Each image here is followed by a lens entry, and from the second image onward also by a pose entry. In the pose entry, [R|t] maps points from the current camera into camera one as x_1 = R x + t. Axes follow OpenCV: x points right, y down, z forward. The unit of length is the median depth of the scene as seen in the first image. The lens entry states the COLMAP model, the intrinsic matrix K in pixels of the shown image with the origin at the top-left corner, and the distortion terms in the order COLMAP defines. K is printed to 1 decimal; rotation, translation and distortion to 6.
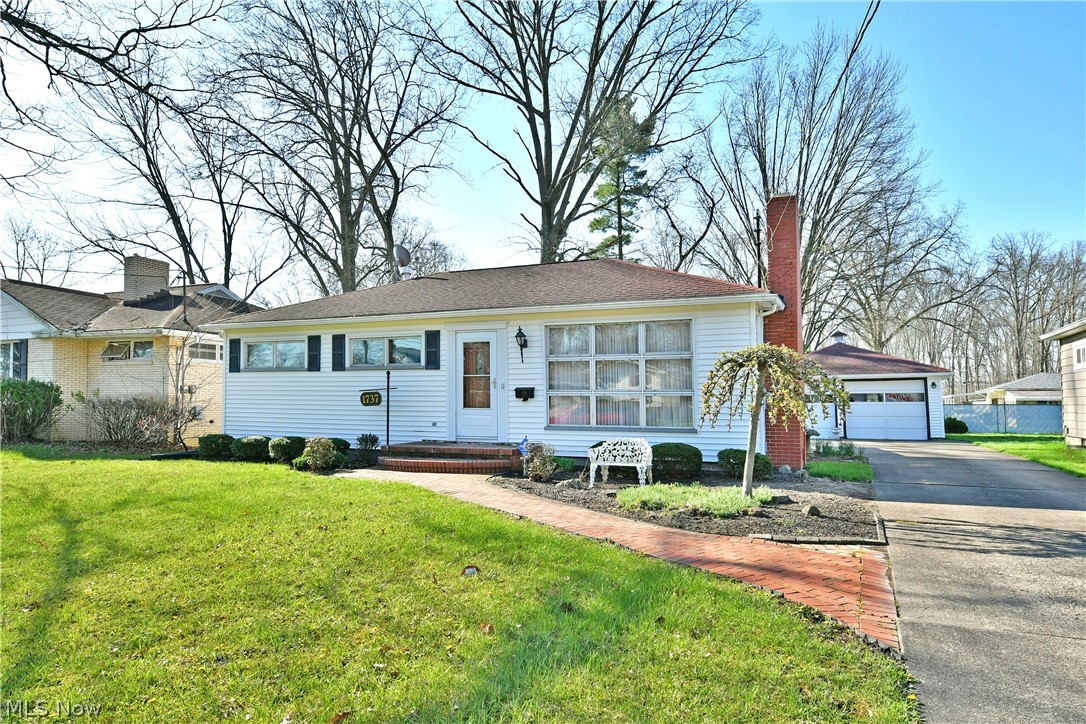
lens RADIAL K [[664.1, 0, 543.0], [0, 664.1, 362.0], [0, 0, 1]] dist [-0.000546, 0.000066]
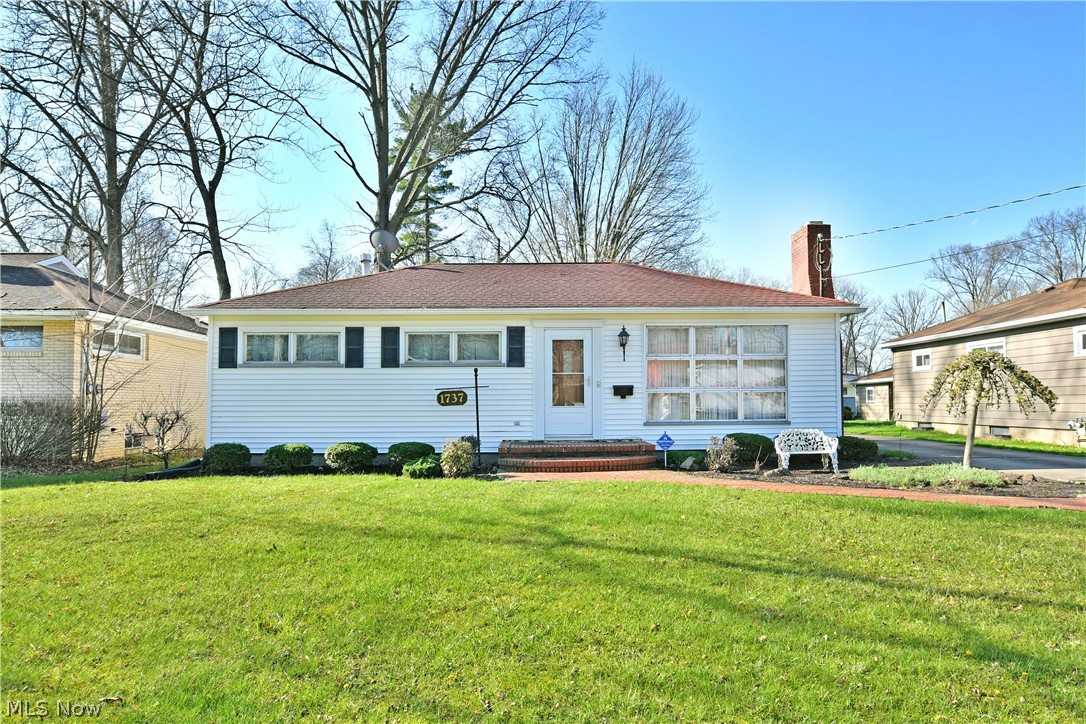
lens RADIAL K [[664.1, 0, 543.0], [0, 664.1, 362.0], [0, 0, 1]] dist [-0.000546, 0.000066]
pose [[0.914386, 0.011327, 0.404685, -0.523280], [-0.011643, 0.999931, -0.001680, 0.005274], [-0.404676, -0.003175, 0.914455, 0.103593]]
